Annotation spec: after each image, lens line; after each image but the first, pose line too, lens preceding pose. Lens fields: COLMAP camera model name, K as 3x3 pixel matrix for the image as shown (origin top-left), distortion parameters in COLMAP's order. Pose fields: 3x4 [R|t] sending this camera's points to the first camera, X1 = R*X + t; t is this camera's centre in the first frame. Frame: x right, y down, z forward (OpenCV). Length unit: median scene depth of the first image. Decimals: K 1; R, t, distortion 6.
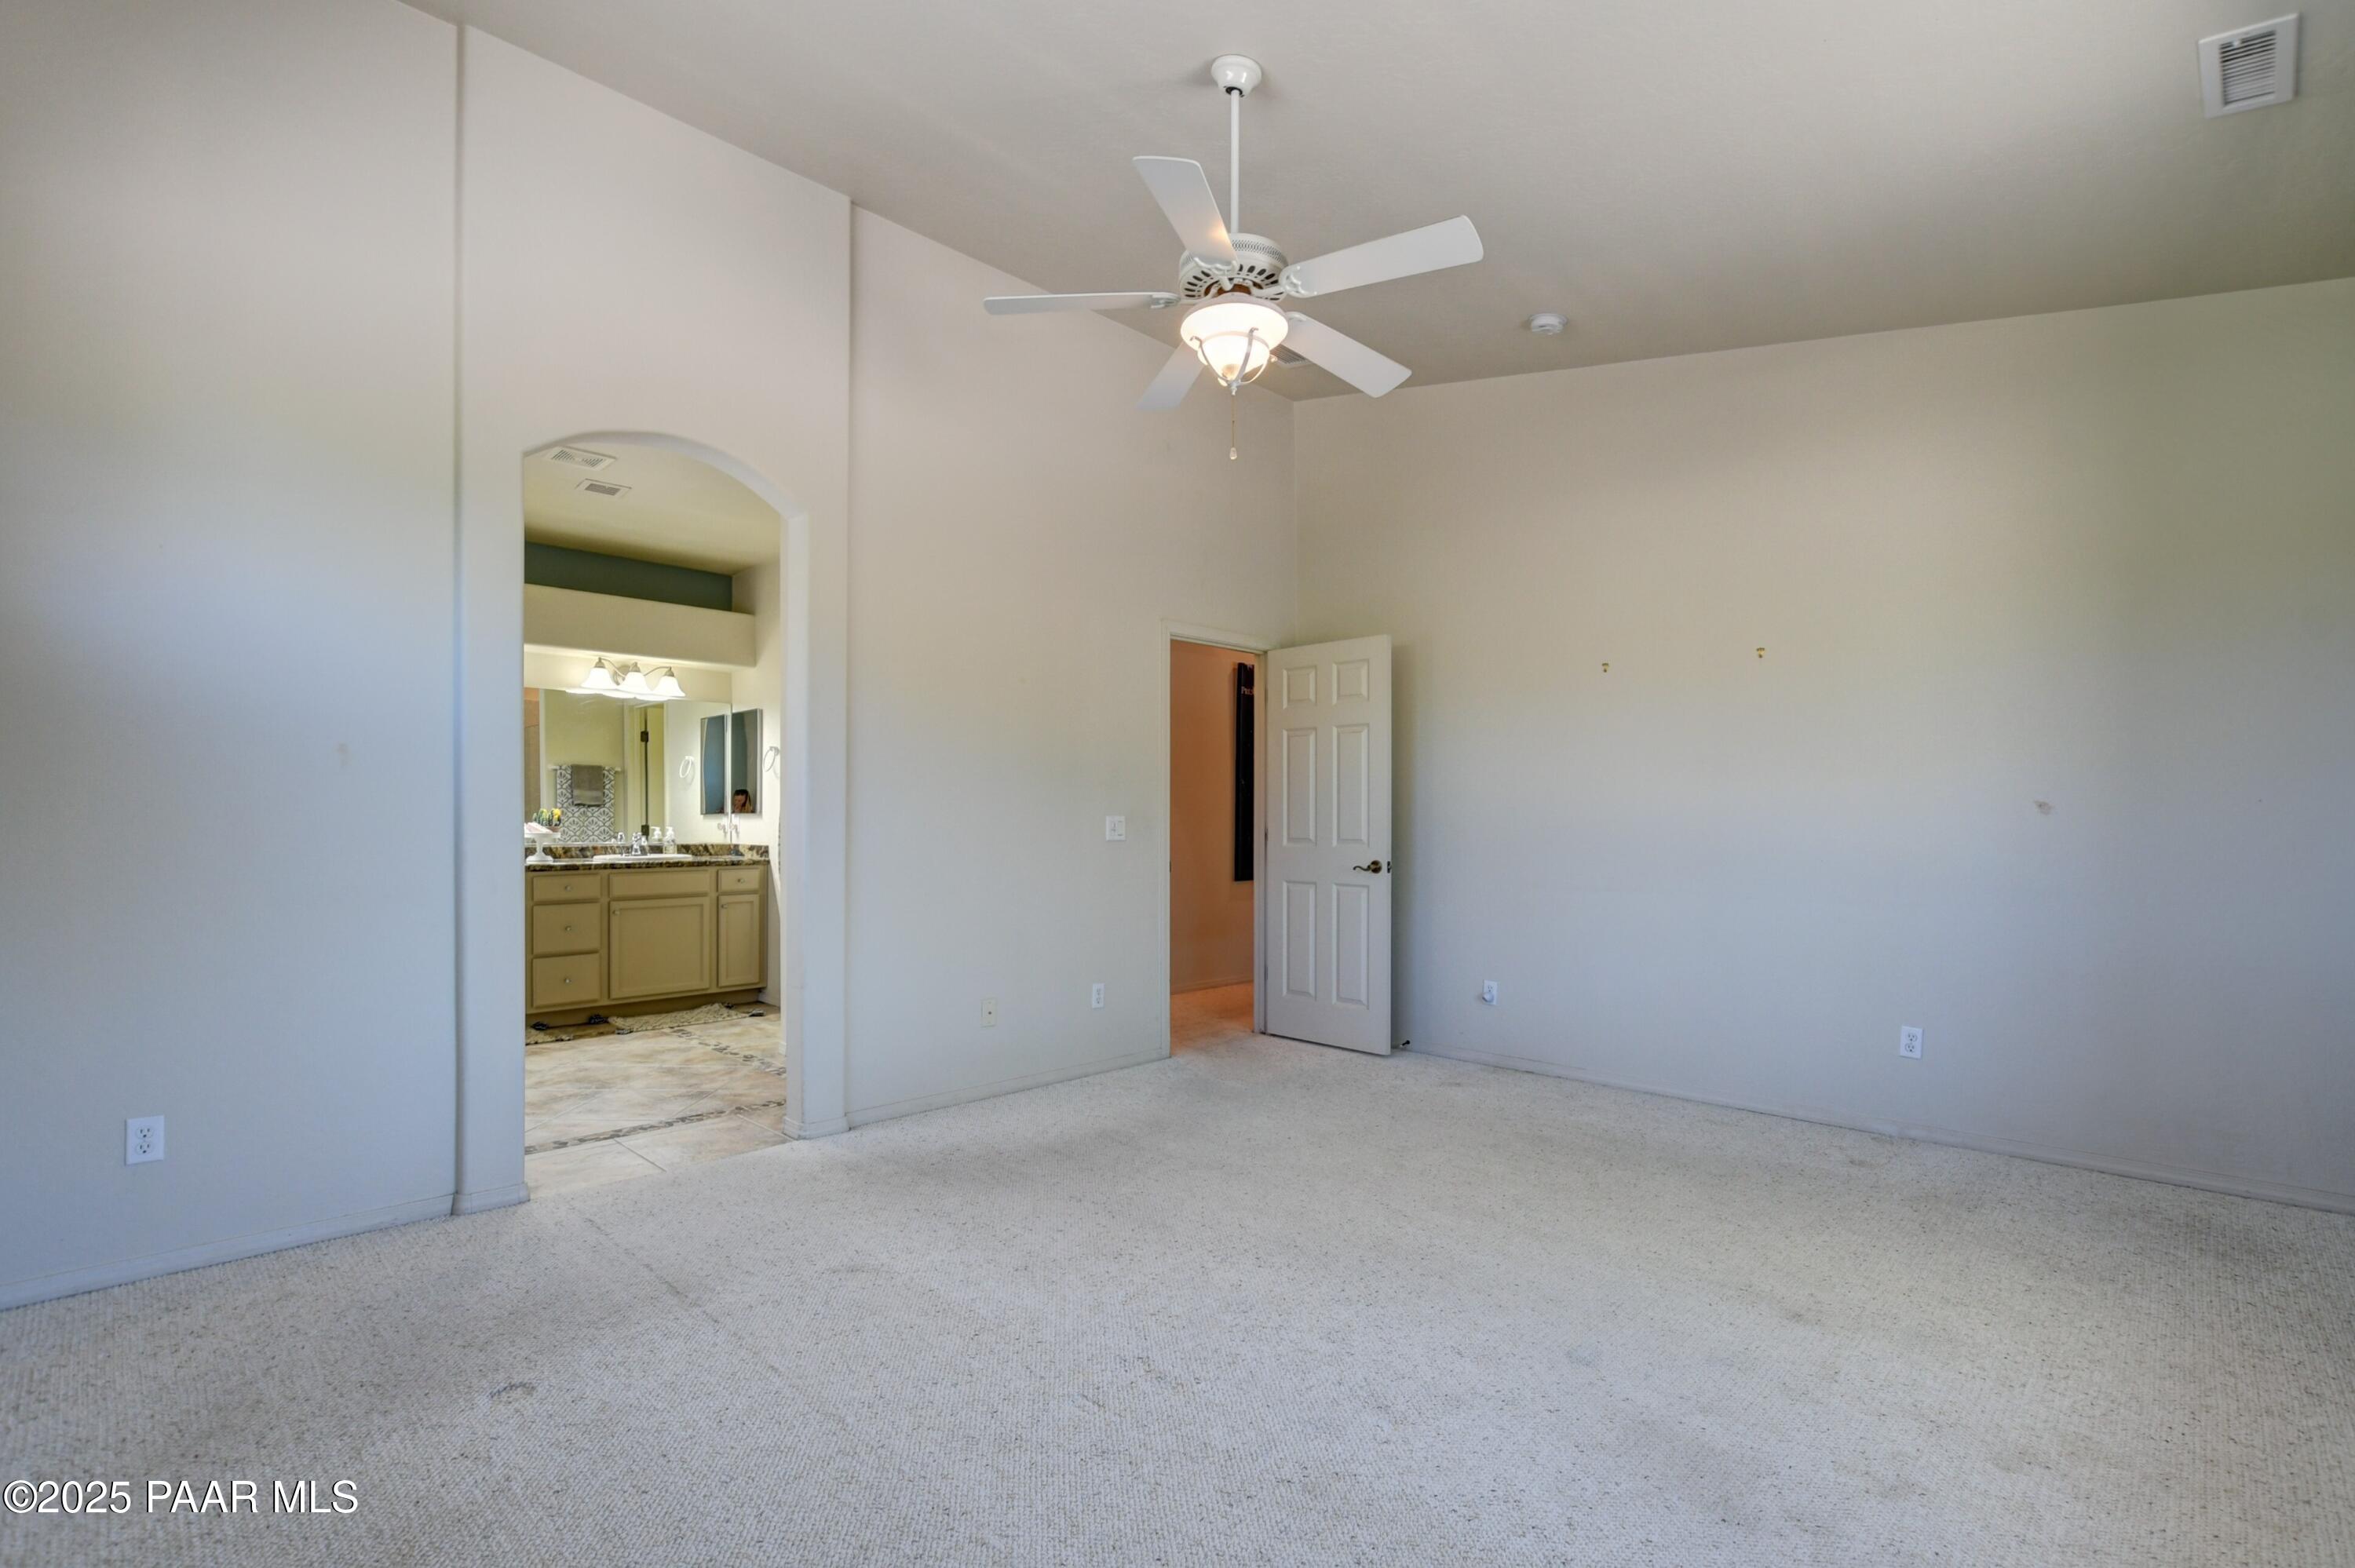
lens RADIAL K [[1084.4, 0, 1161.7], [0, 1084.4, 824.5], [0, 0, 1]] dist [-0.010039, 0.003980]
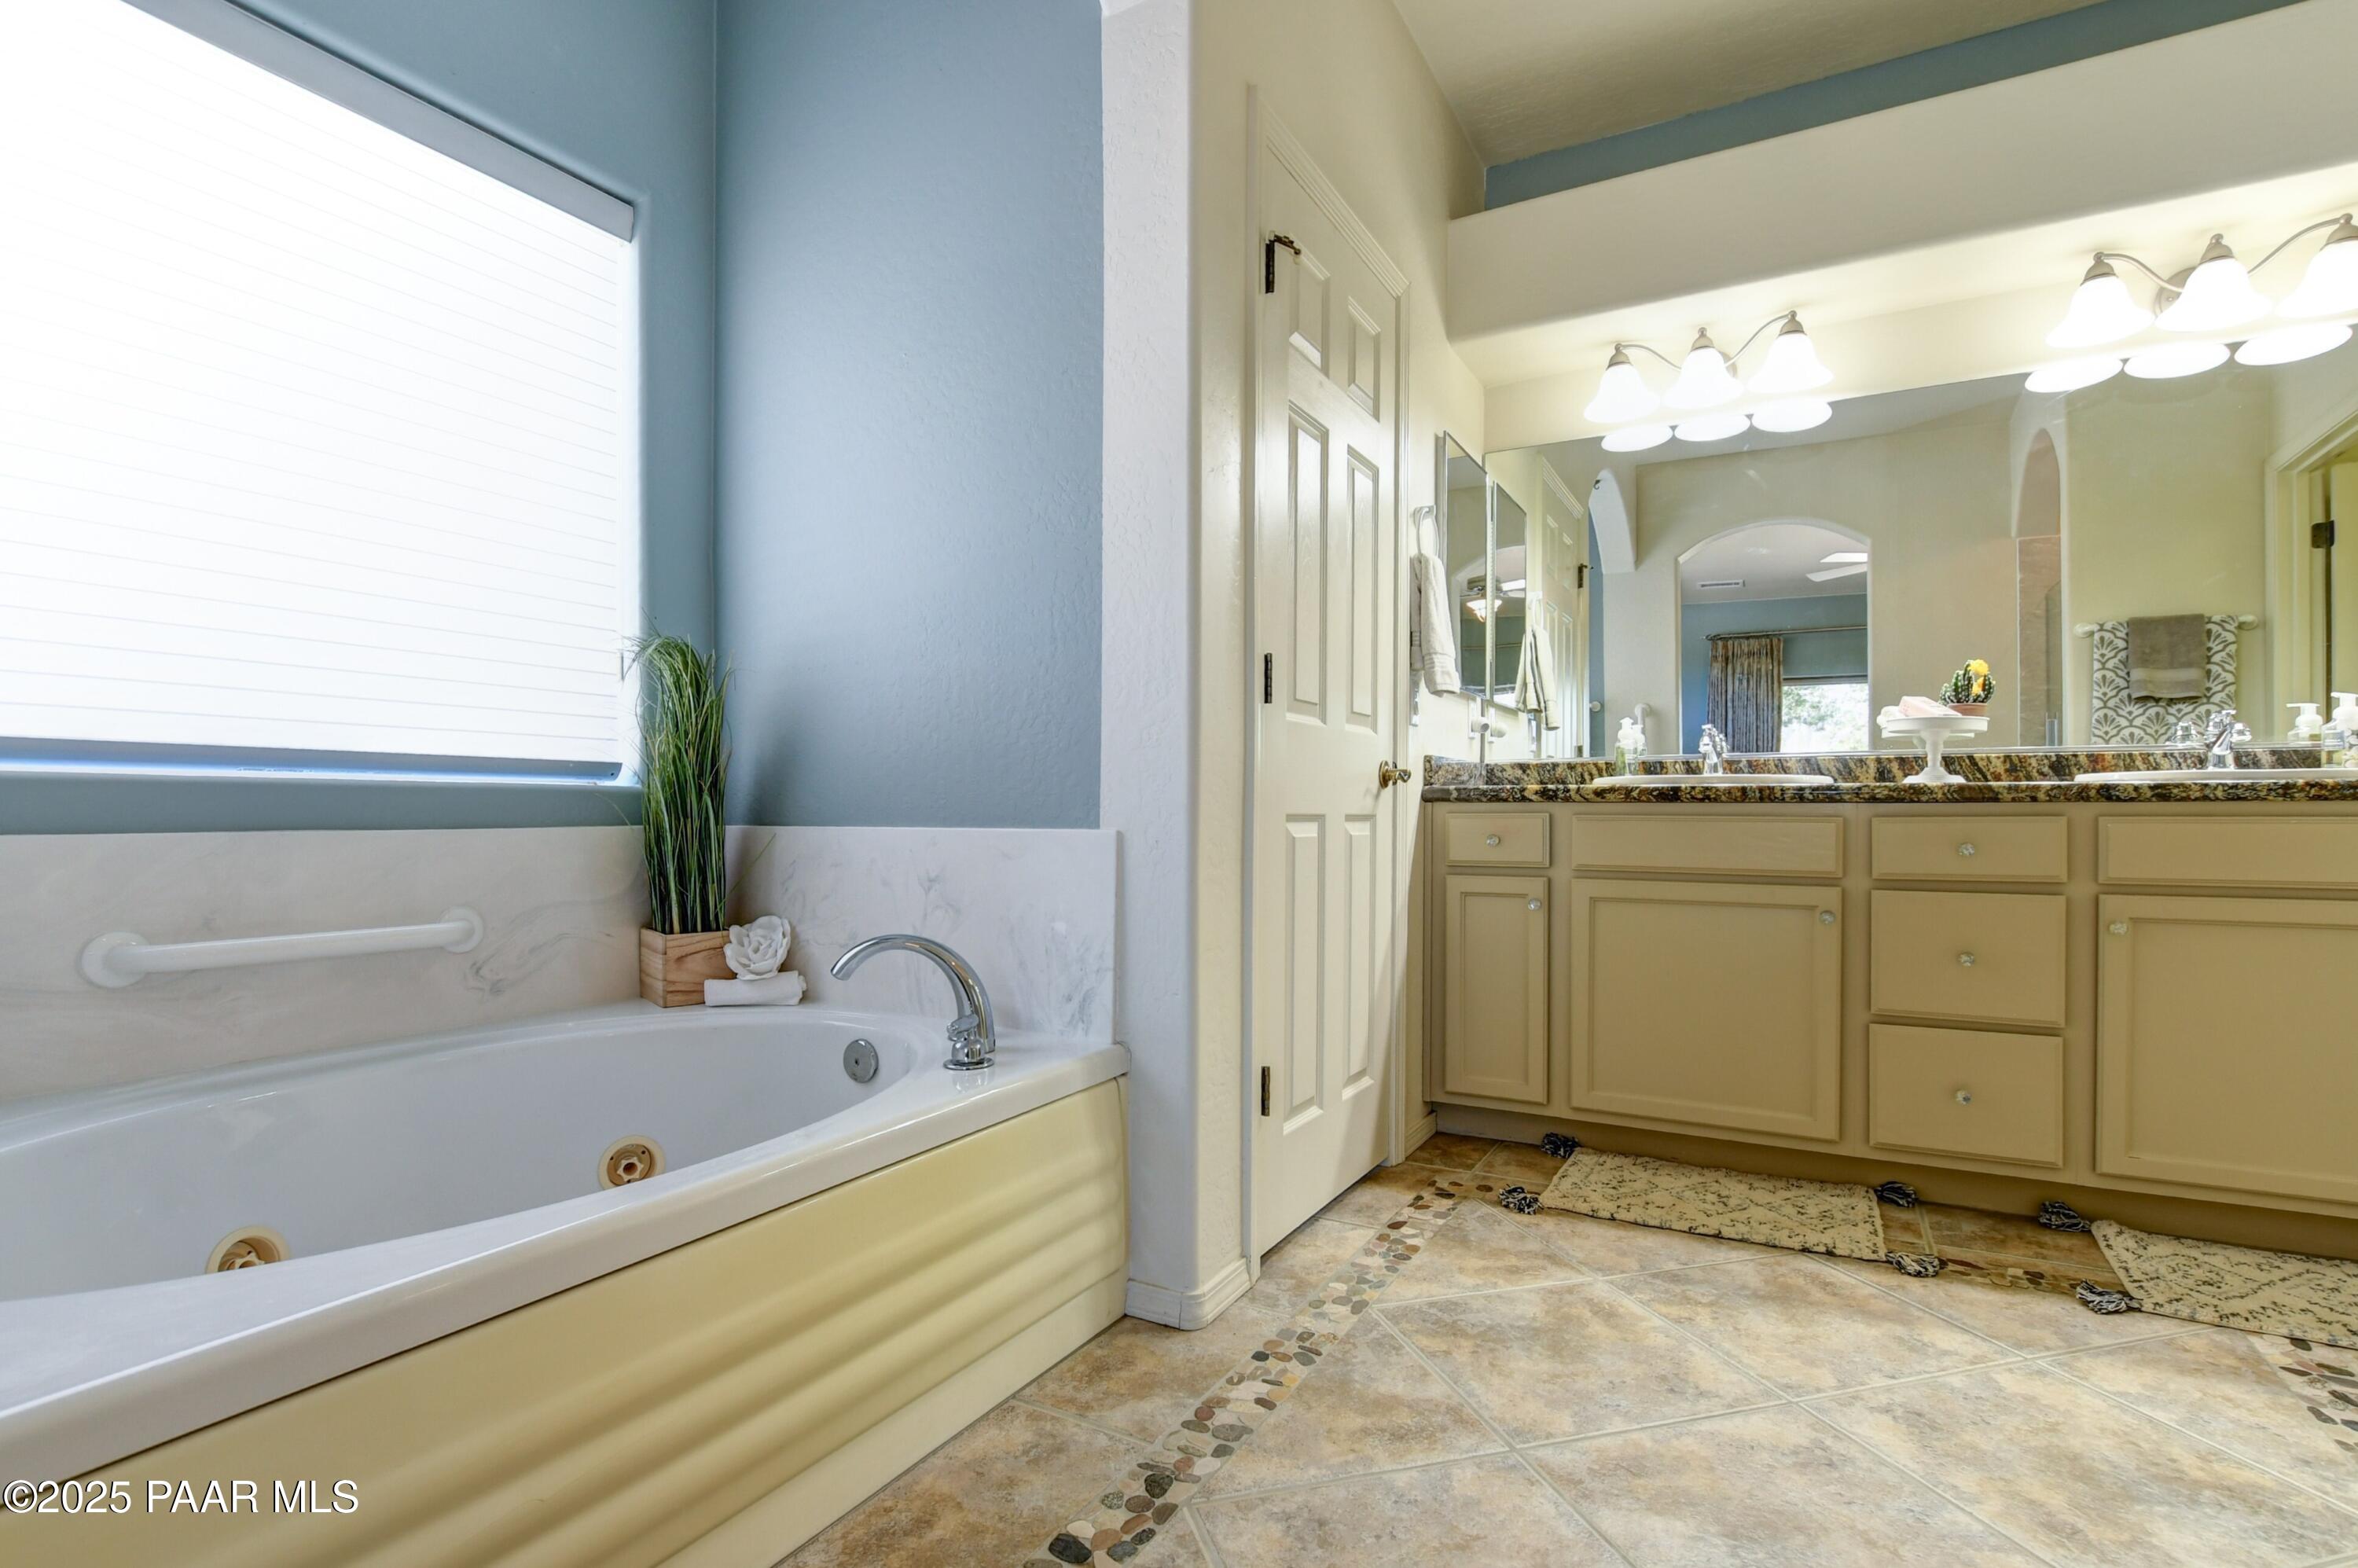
lens RADIAL K [[1119.7, 0, 1217.7], [0, 1119.7, 819.6], [0, 0, 1]] dist [-0.005866, 0.001870]
pose [[0.287137, 0.002921, -0.957885, -0.230243], [-0.004453, 0.999989, 0.001714, 0.044877], [0.957879, 0.003773, 0.287147, 0.584606]]
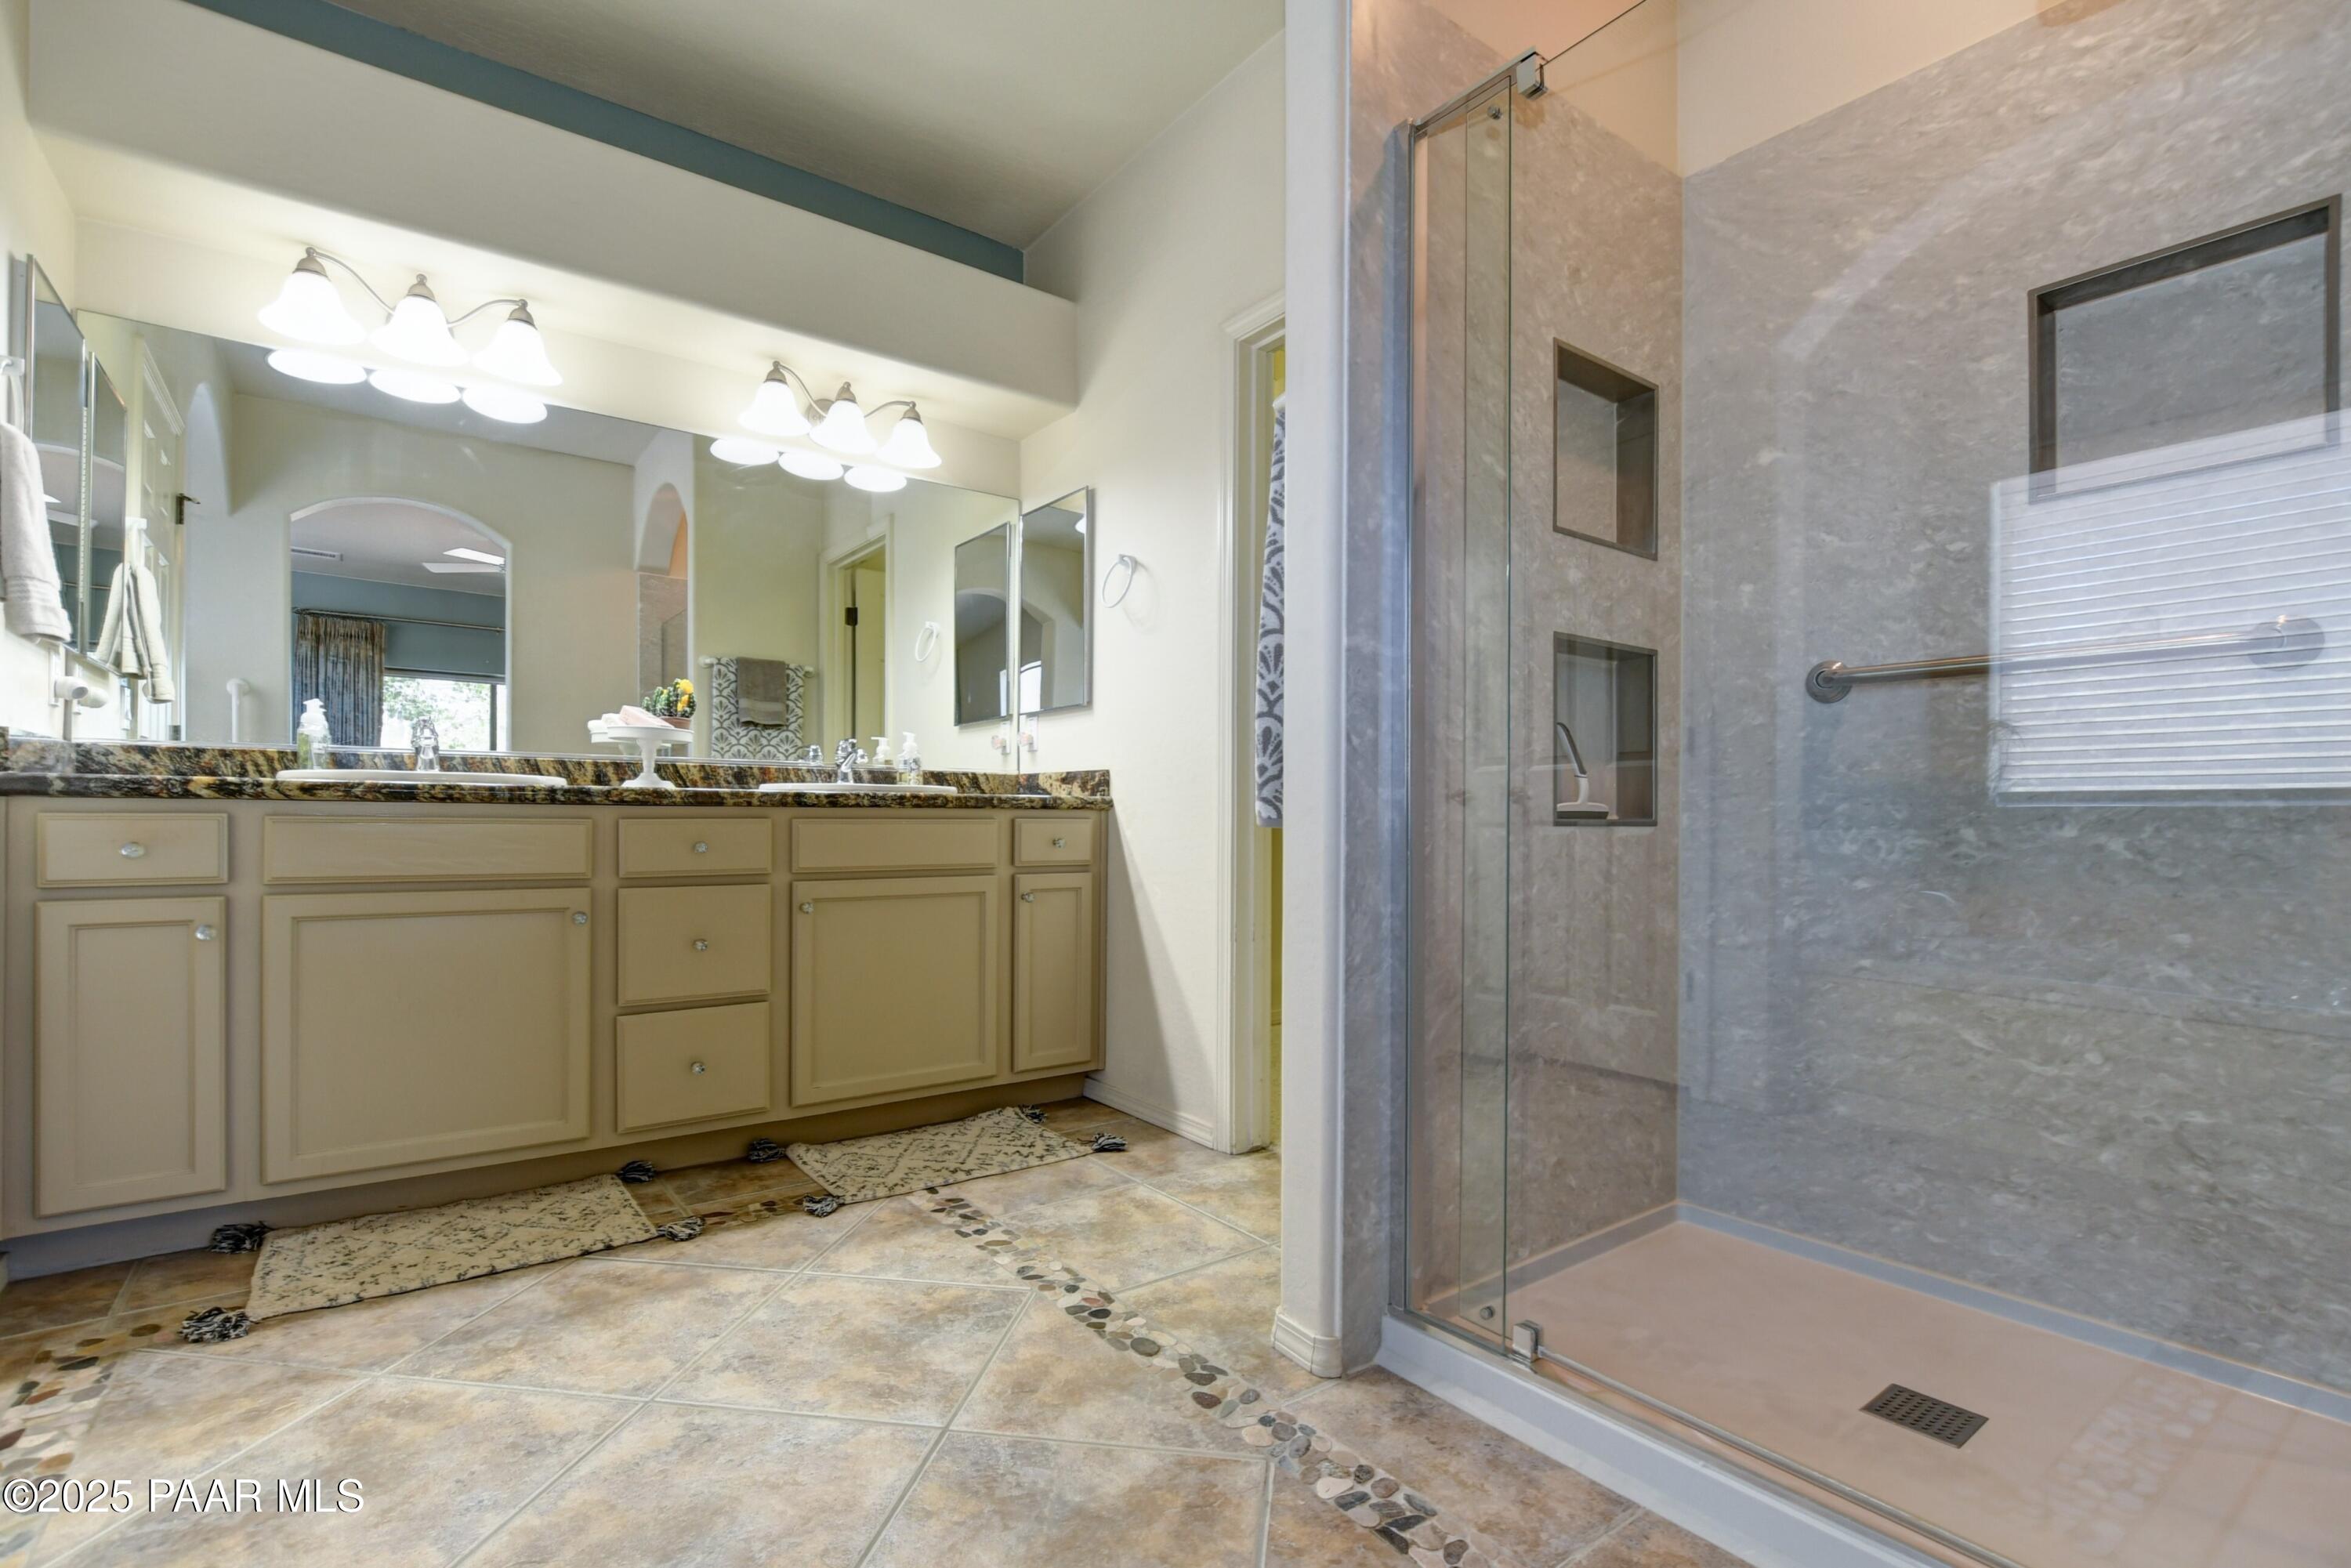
lens RADIAL K [[1082.7, 0, 1153.8], [0, 1082.7, 817.0], [0, 0, 1]] dist [-0.010039, 0.003980]
pose [[0.987937, 0.003908, -0.154808, -0.281206], [-0.004653, 0.999979, -0.004447, 0.043820], [0.154788, 0.005114, 0.987934, 0.557299]]
